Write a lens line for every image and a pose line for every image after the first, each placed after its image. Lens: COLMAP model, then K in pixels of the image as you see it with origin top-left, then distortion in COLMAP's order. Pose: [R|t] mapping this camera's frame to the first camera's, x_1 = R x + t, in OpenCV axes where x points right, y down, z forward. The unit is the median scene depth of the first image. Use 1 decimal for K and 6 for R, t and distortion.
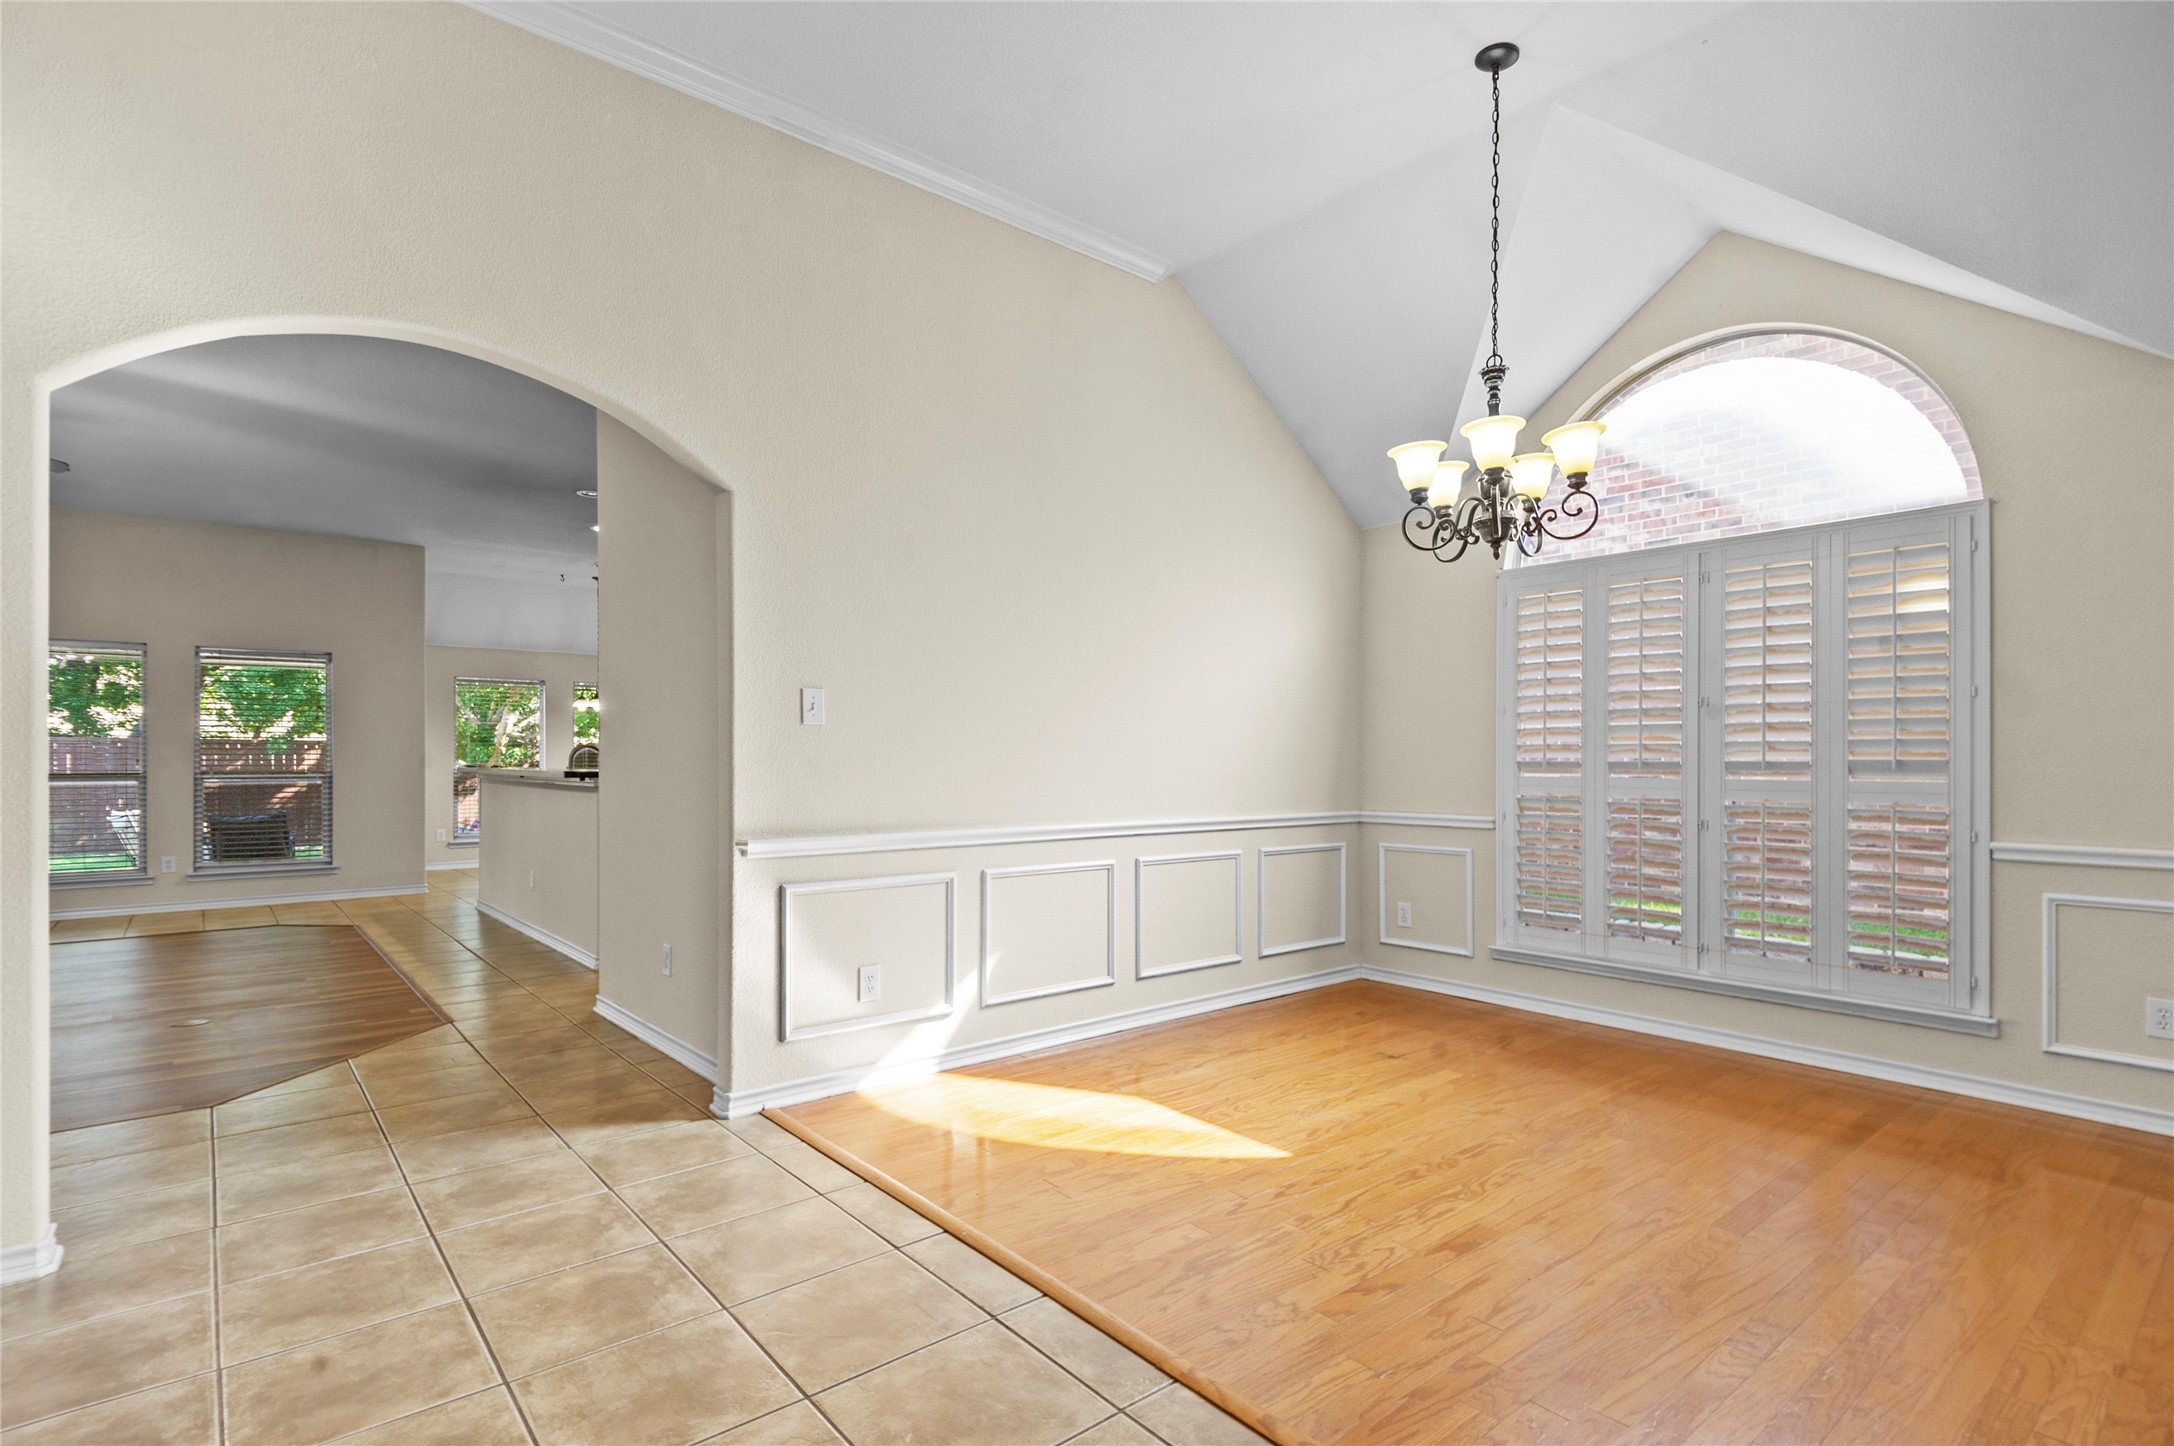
lens RADIAL K [[1068.3, 0, 1167.9], [0, 1068.3, 762.0], [0, 0, 1]] dist [0.009137, -0.019937]
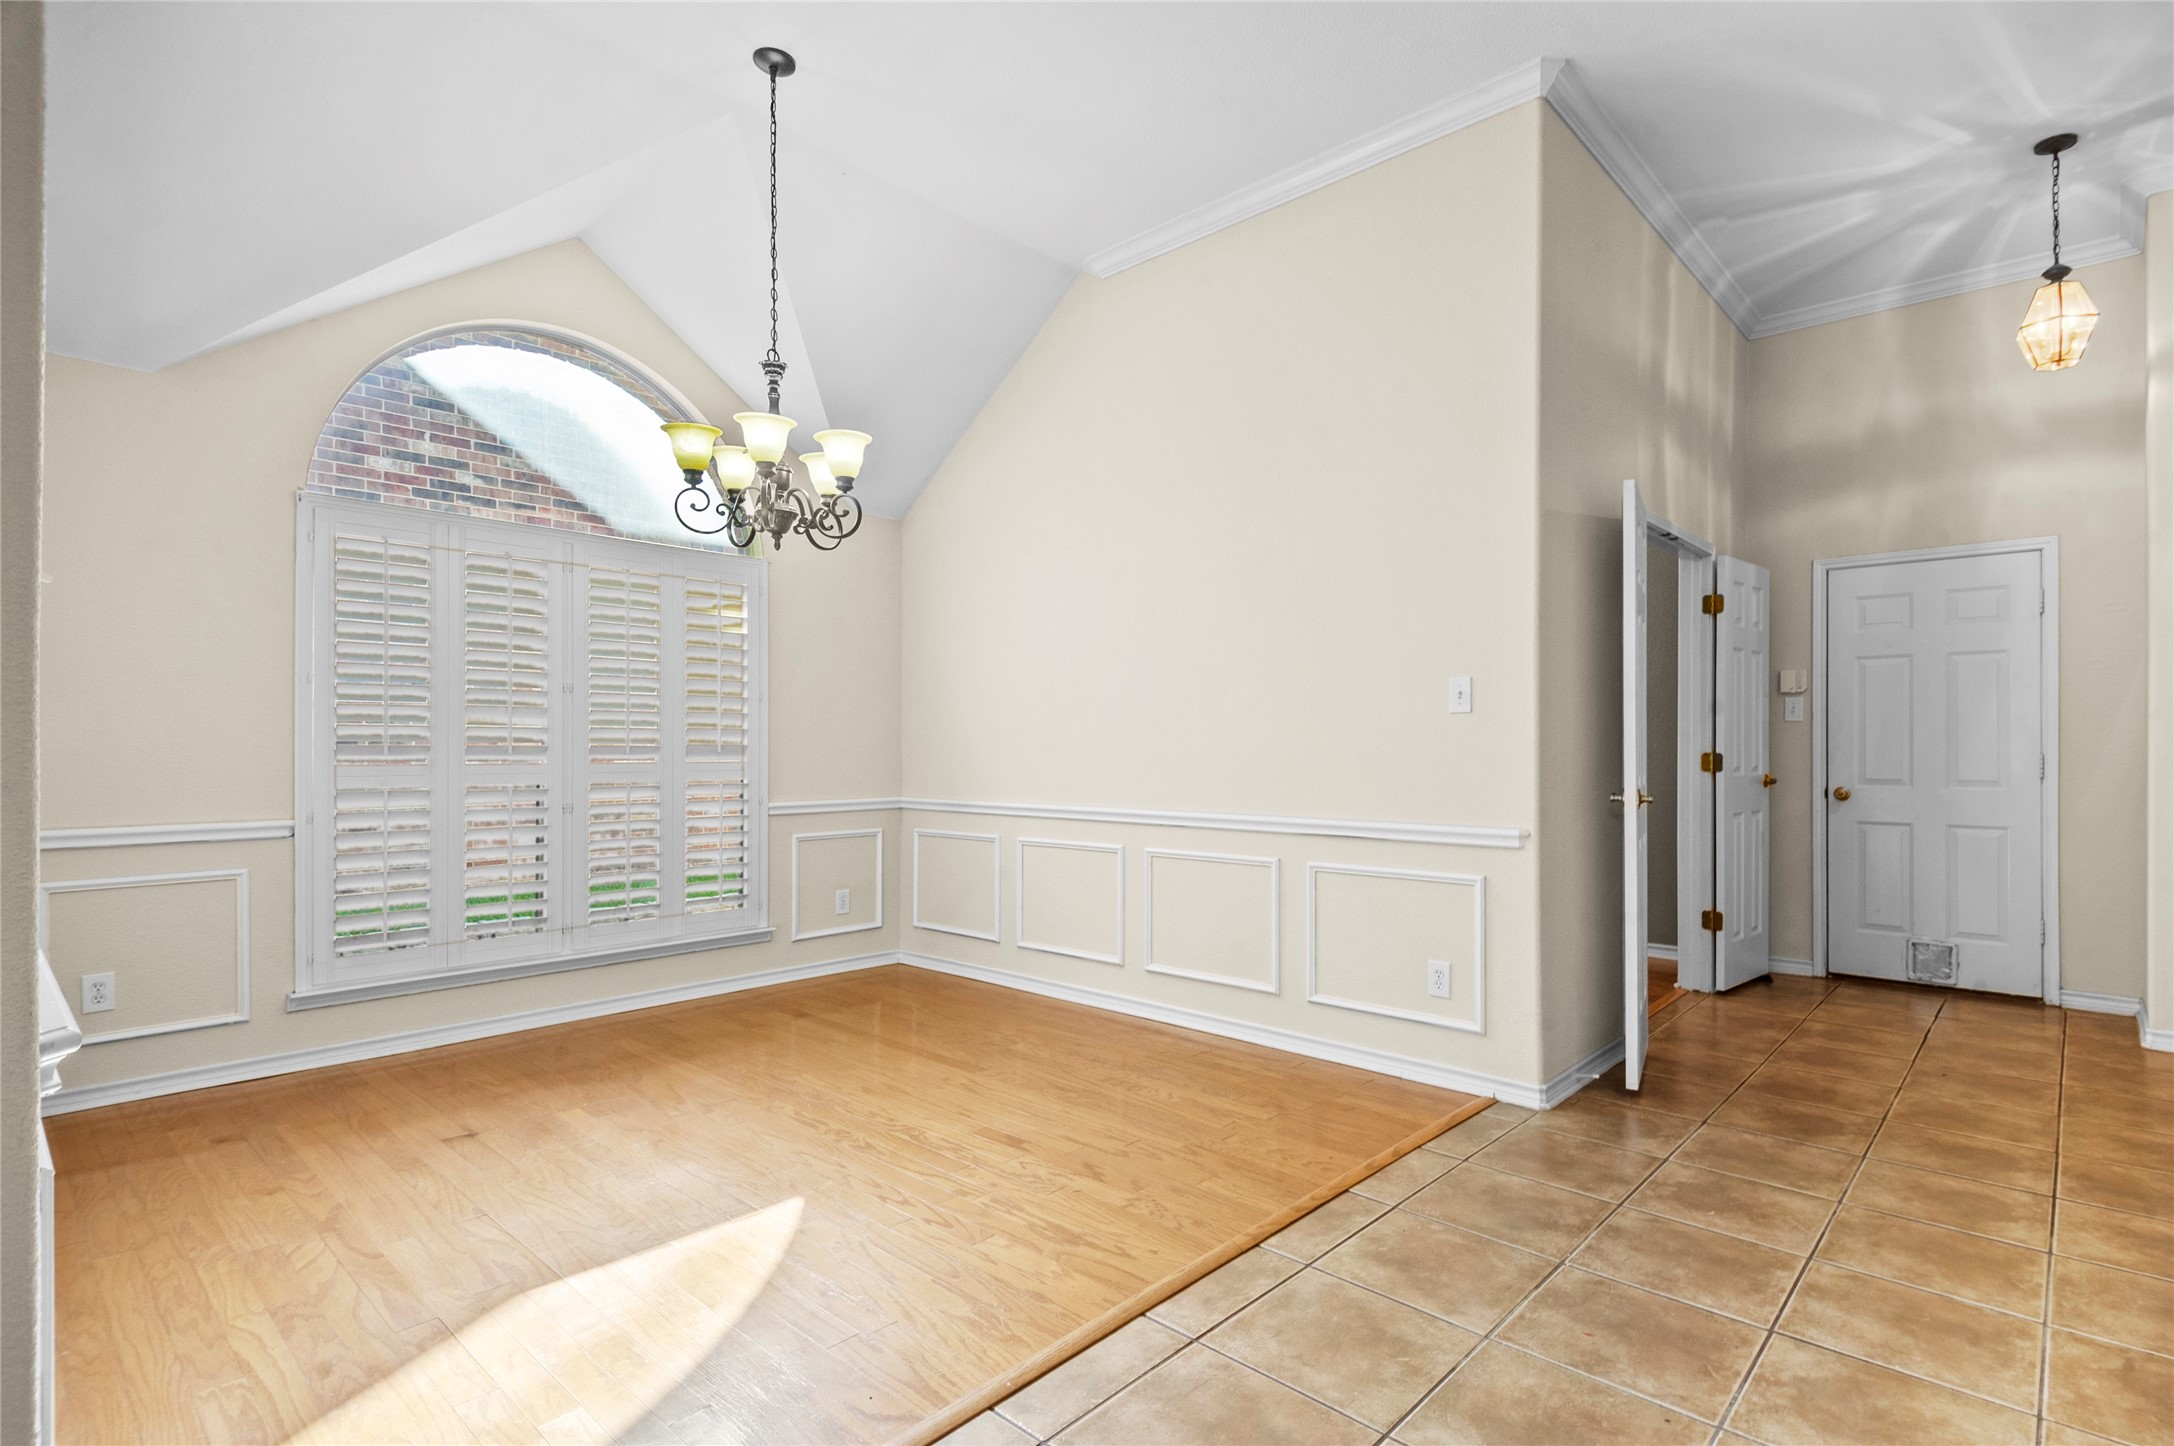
lens RADIAL K [[1025.1, 0, 1111.6], [0, 1025.1, 743.0], [0, 0, 1]] dist [-0.003363, -0.000642]
pose [[-0.098424, -0.000992, 0.995144, -0.704629], [-0.001075, 0.999999, 0.000890, -0.005751], [-0.995144, -0.000982, -0.098425, 0.776603]]
